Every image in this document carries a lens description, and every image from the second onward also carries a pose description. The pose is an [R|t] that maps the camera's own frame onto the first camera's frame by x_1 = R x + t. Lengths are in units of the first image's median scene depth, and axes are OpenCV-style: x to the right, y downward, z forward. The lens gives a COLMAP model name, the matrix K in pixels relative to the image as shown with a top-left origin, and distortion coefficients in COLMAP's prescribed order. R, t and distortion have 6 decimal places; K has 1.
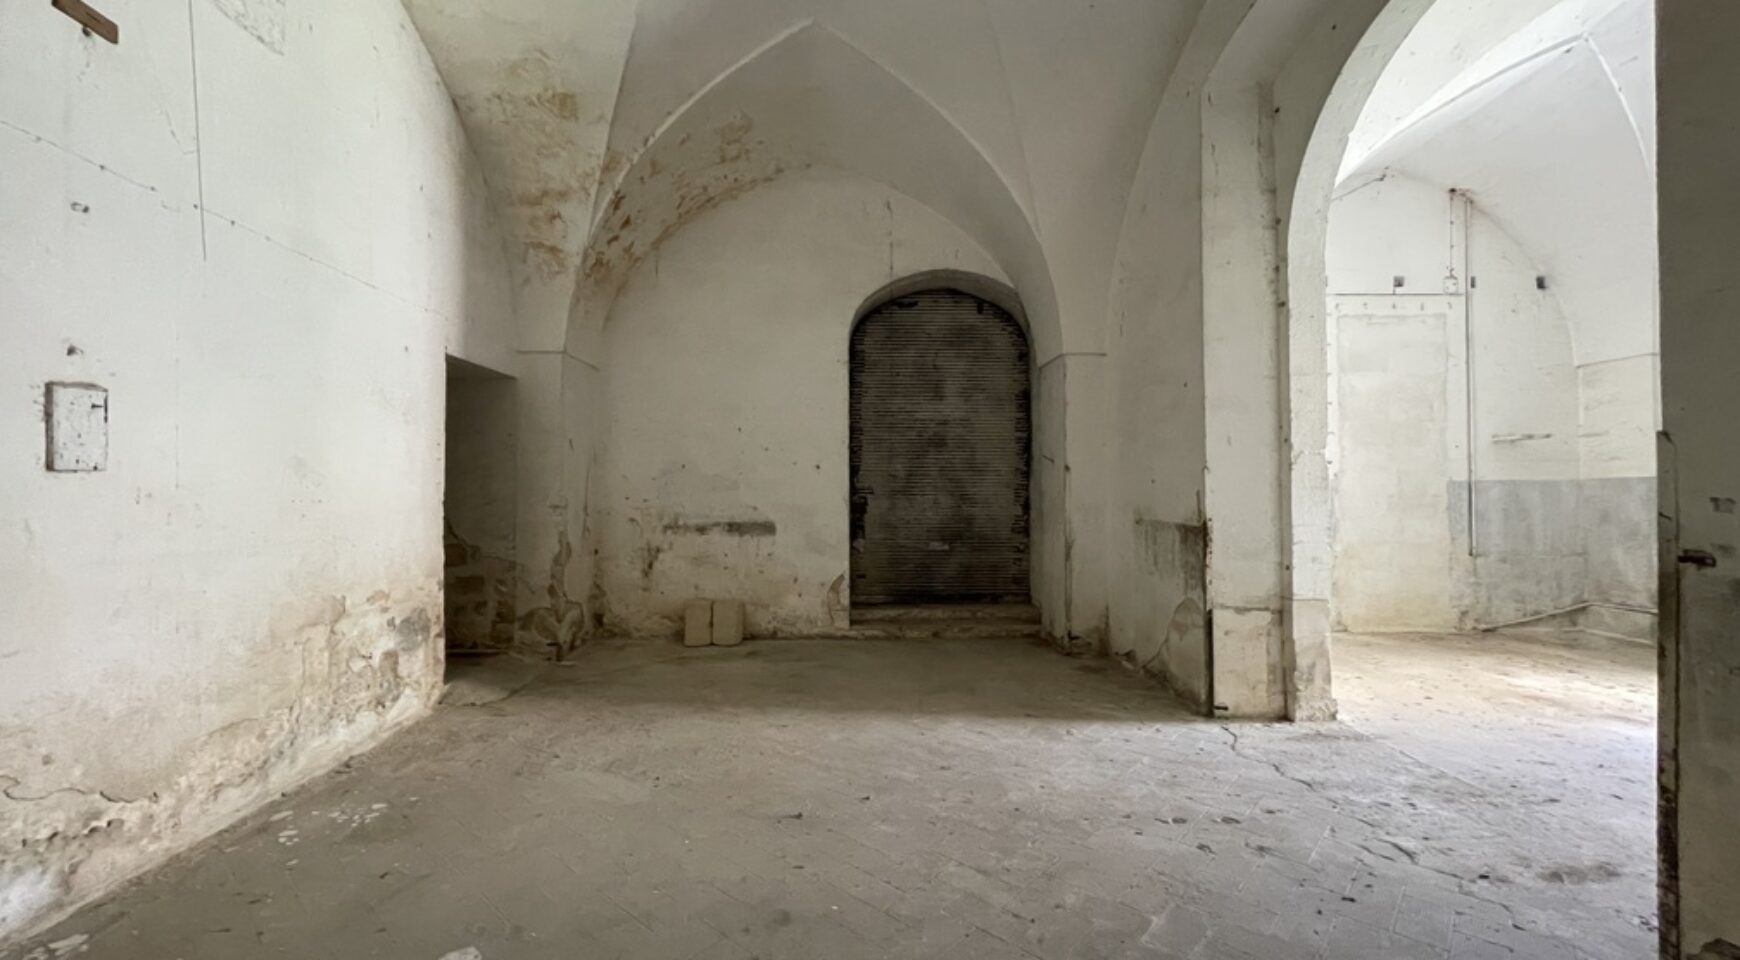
lens RADIAL K [[707.4, 0, 870.5], [0, 707.4, 481.1], [0, 0, 1]] dist [-0.001789, -0.000470]
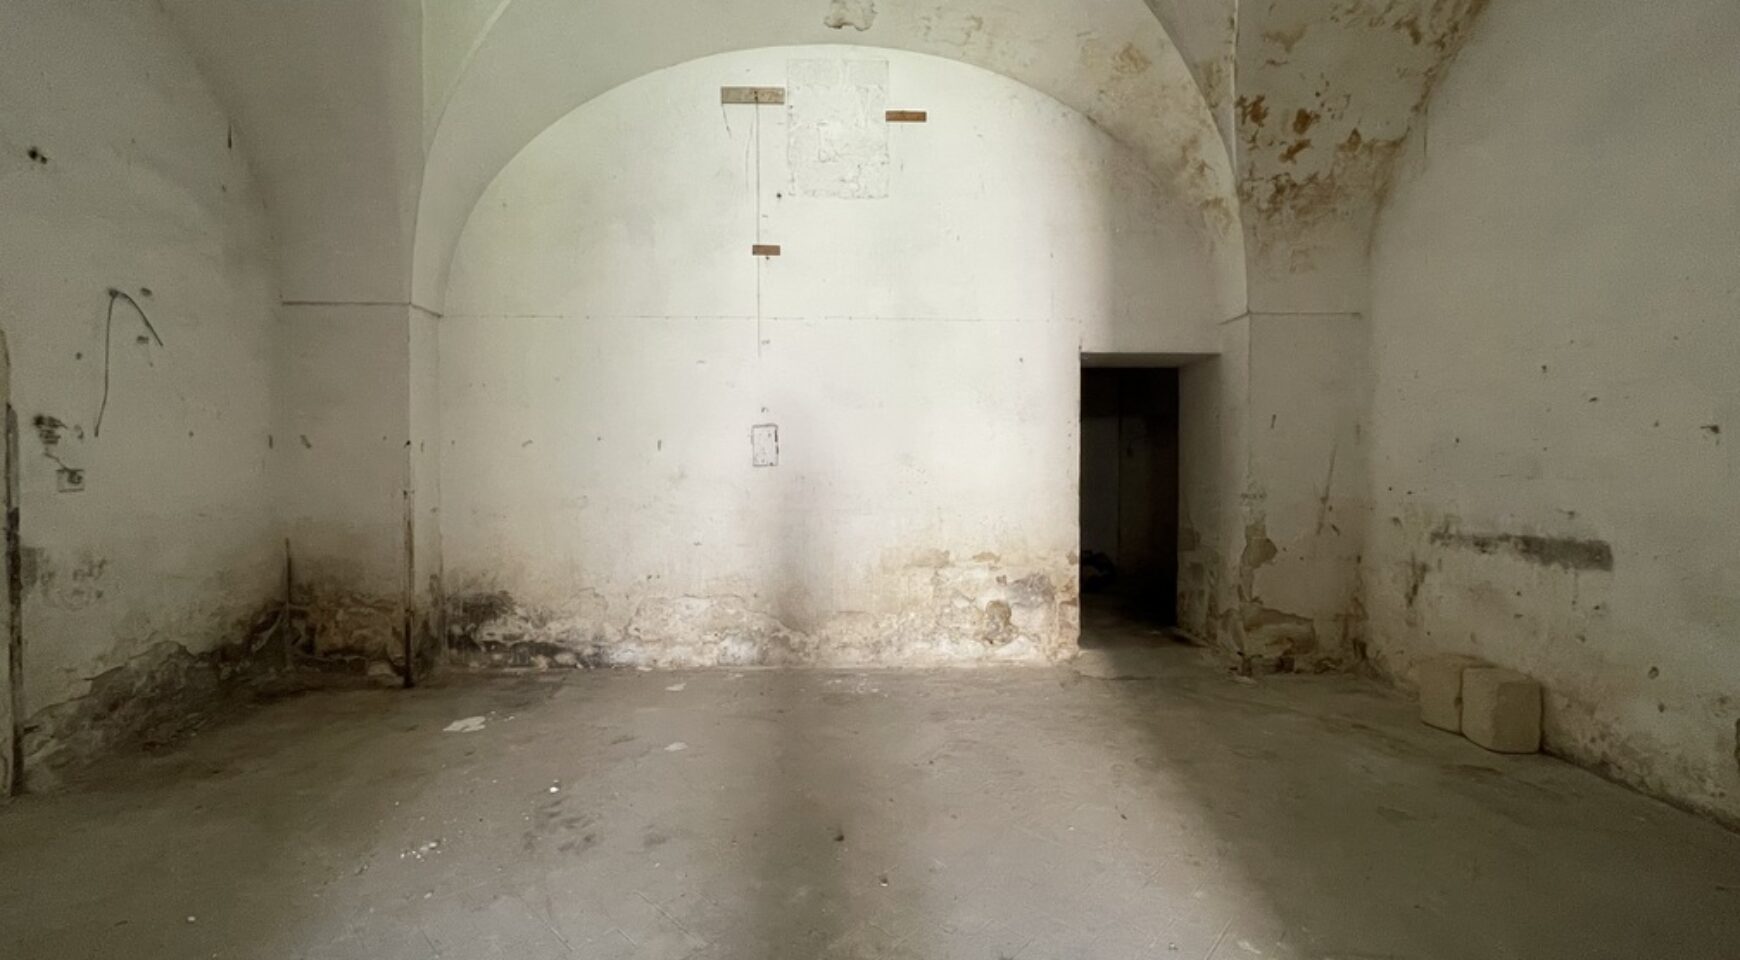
lens RADIAL K [[707.4, 0, 871.0], [0, 707.4, 480.5], [0, 0, 1]] dist [-0.001789, -0.000470]
pose [[-0.014848, 0.015292, -0.999773, 0.408894], [0.009481, 0.999840, 0.015152, 0.000213], [0.999845, -0.009254, -0.014991, 0.542153]]
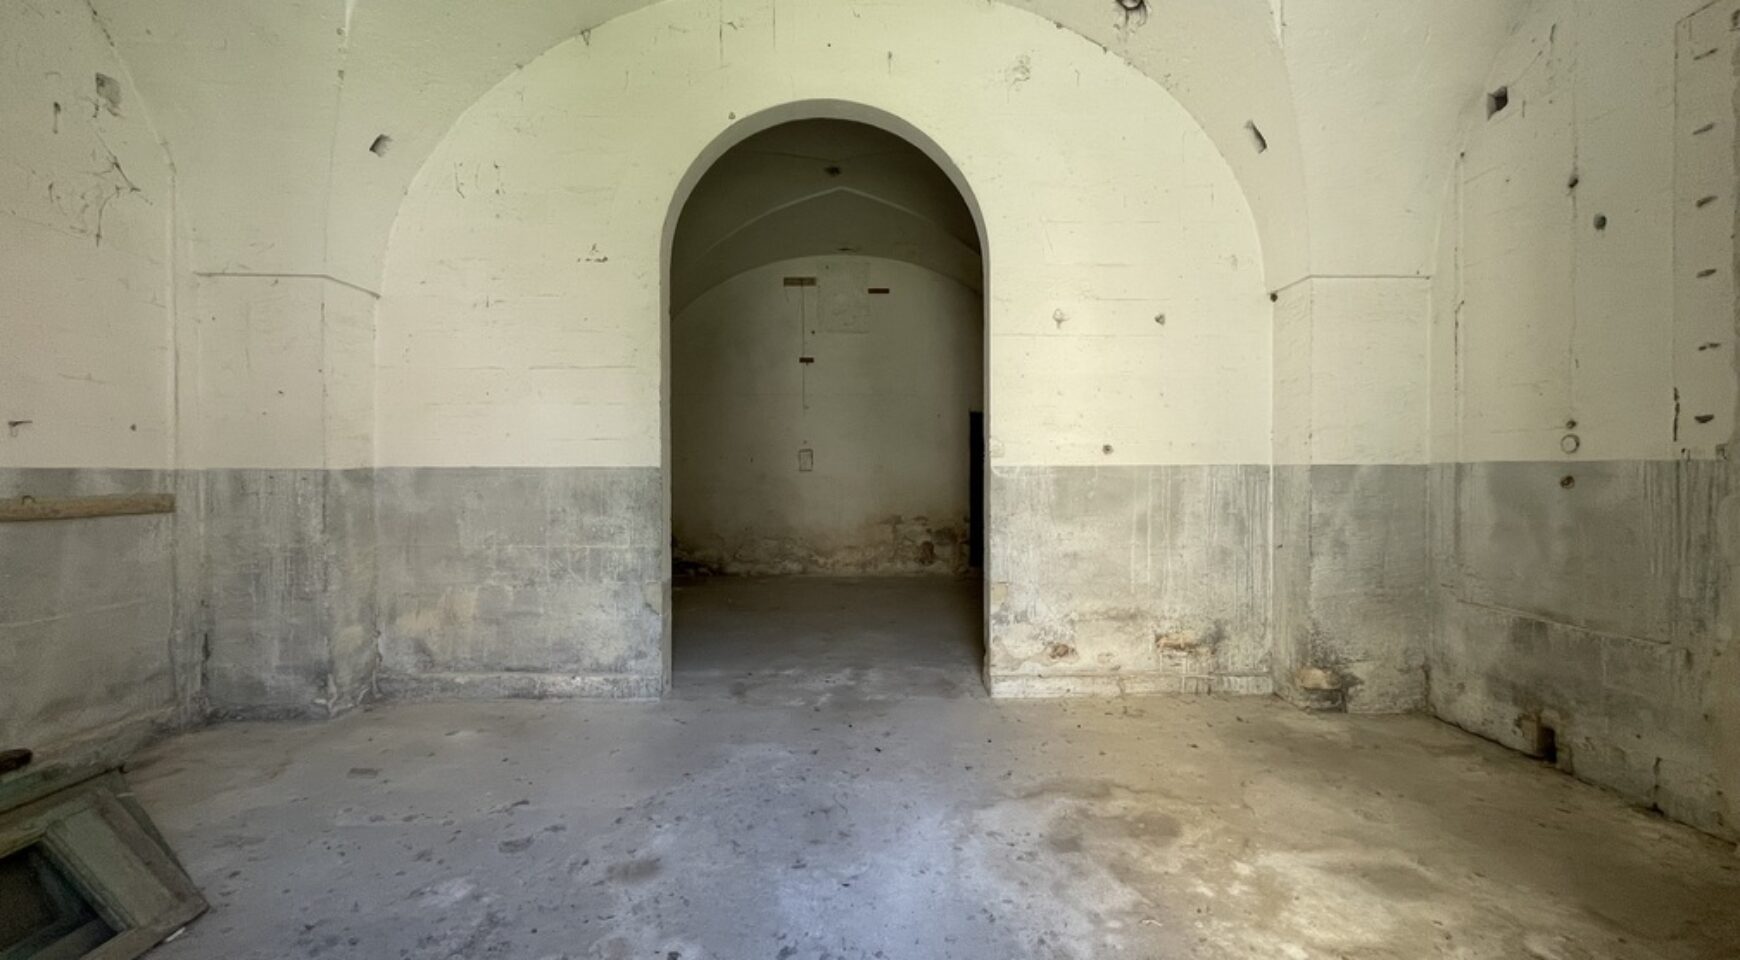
lens RADIAL K [[707.4, 0, 871.4], [0, 707.4, 481.9], [0, 0, 1]] dist [-0.001789, -0.000470]
pose [[-0.028402, 0.012810, -0.999515, 1.215209], [0.009748, 0.999874, 0.012538, 0.000070], [0.999549, -0.009387, -0.028523, 0.602456]]
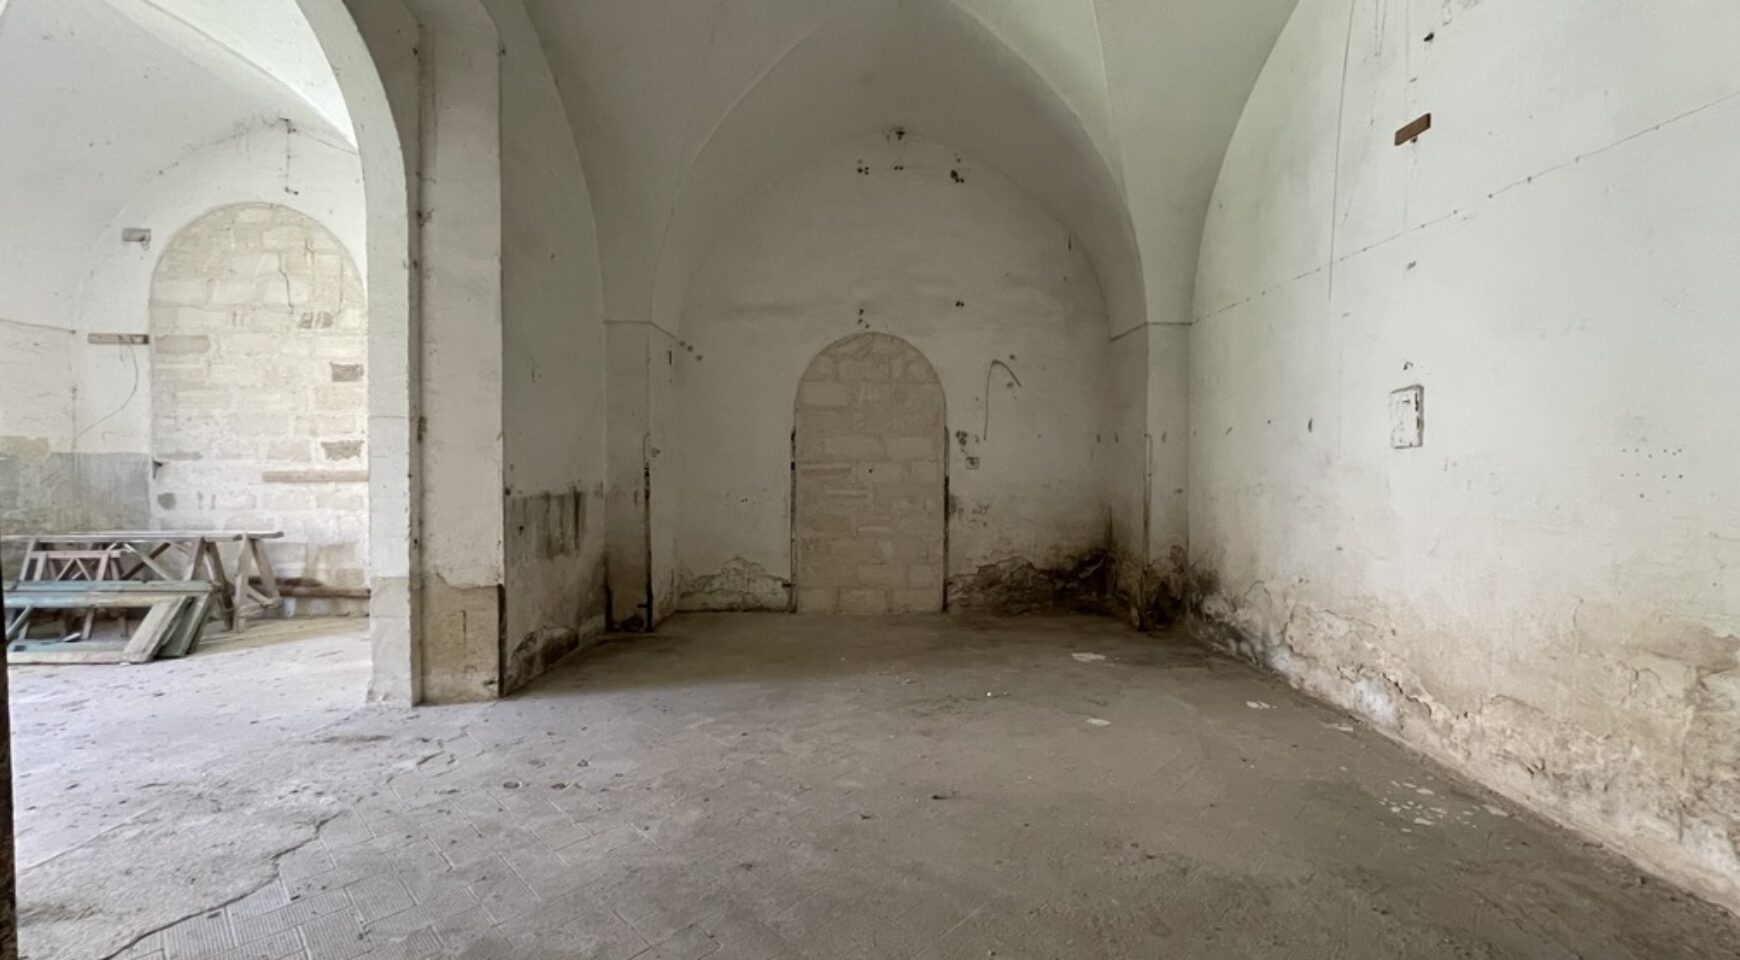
lens RADIAL K [[707.4, 0, 870.5], [0, 707.4, 480.2], [0, 0, 1]] dist [-0.001789, -0.000470]
pose [[-0.999341, 0.000729, 0.036302, -0.024416], [0.001276, 0.999886, 0.015043, 0.012290], [-0.036287, 0.015079, -0.999228, 1.007971]]
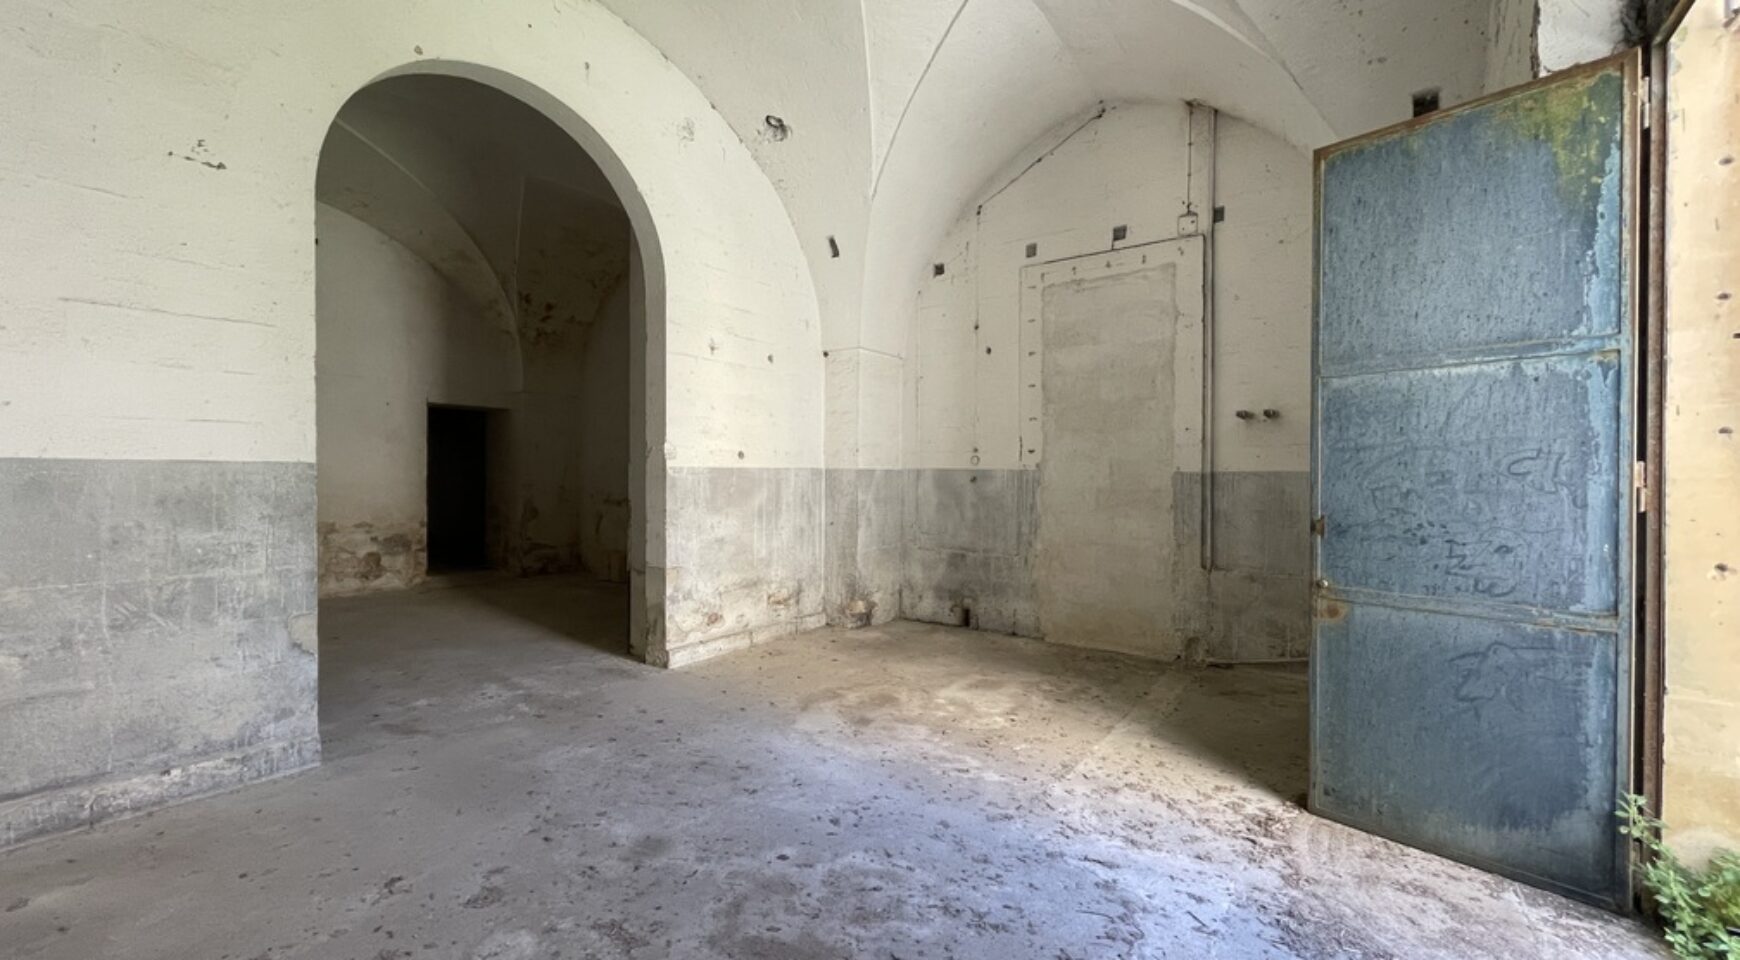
lens RADIAL K [[707.4, 0, 871.4], [0, 707.4, 481.0], [0, 0, 1]] dist [-0.001789, -0.000470]
pose [[0.791887, 0.012085, -0.610548, 1.181267], [-0.002250, 0.999855, 0.016873, -0.003878], [0.610664, -0.011988, 0.791799, 0.179092]]
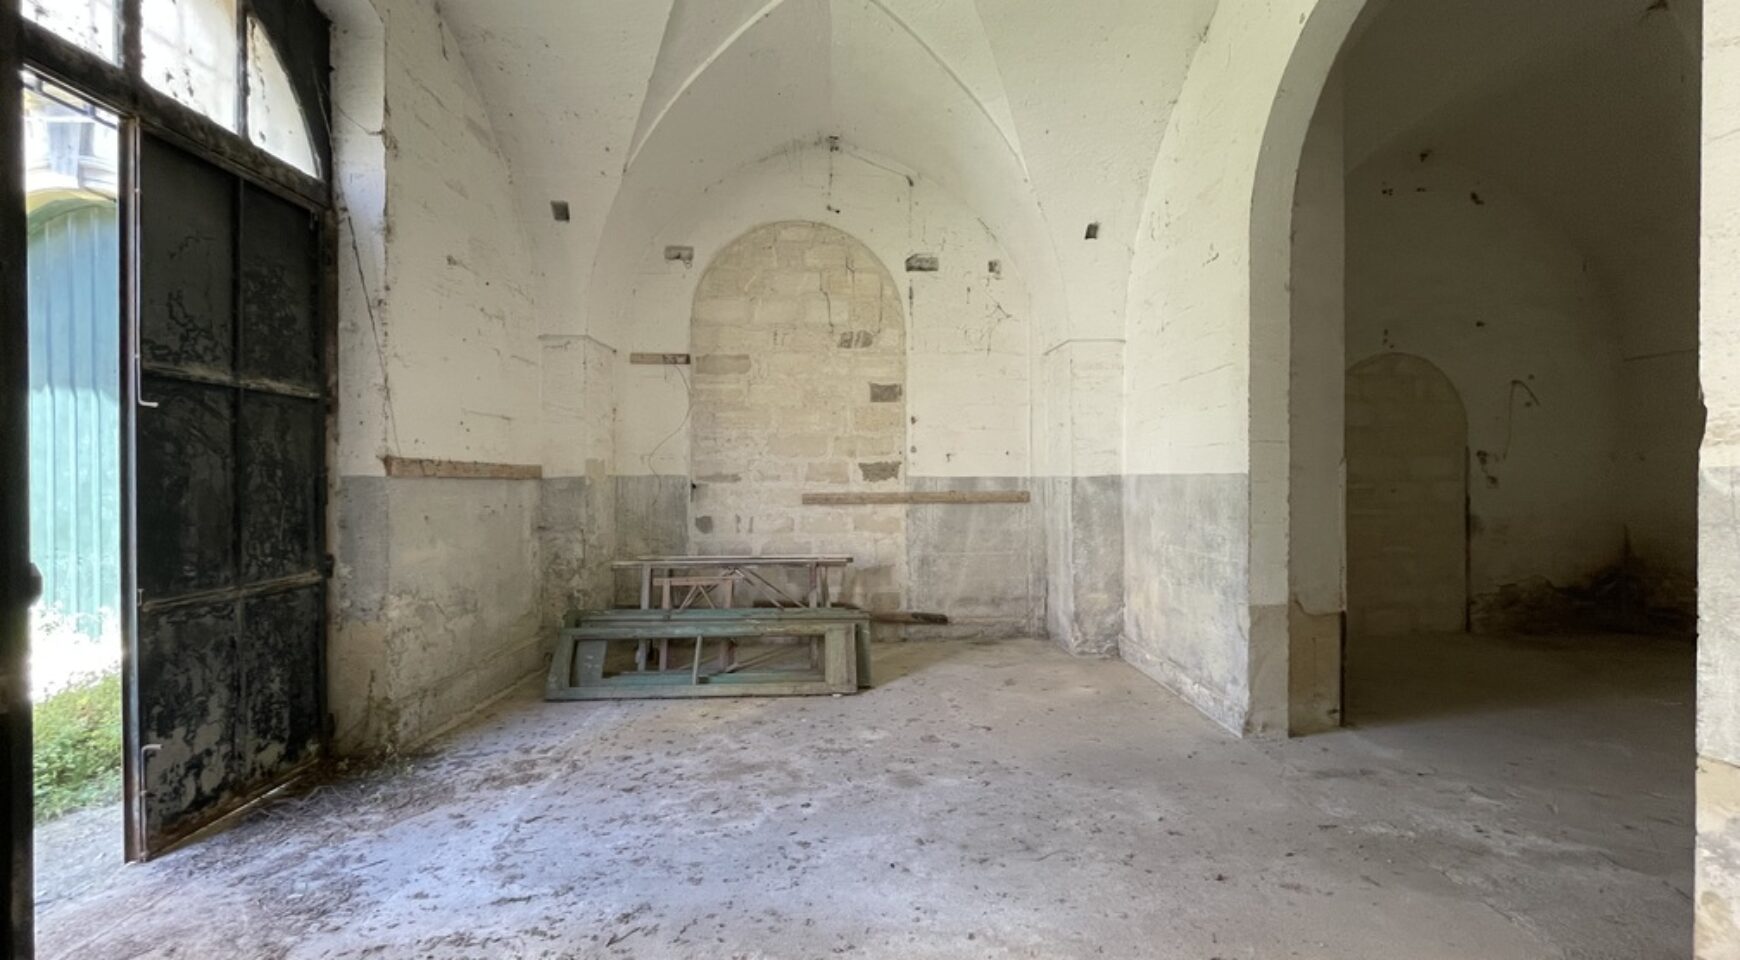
lens RADIAL K [[707.4, 0, 871.3], [0, 707.4, 480.5], [0, 0, 1]] dist [-0.001789, -0.000470]
pose [[-0.999861, 0.004858, 0.015969, 0.812692], [0.004801, 0.999982, -0.003619, -0.001062], [-0.015986, -0.003542, -0.999866, 1.018888]]
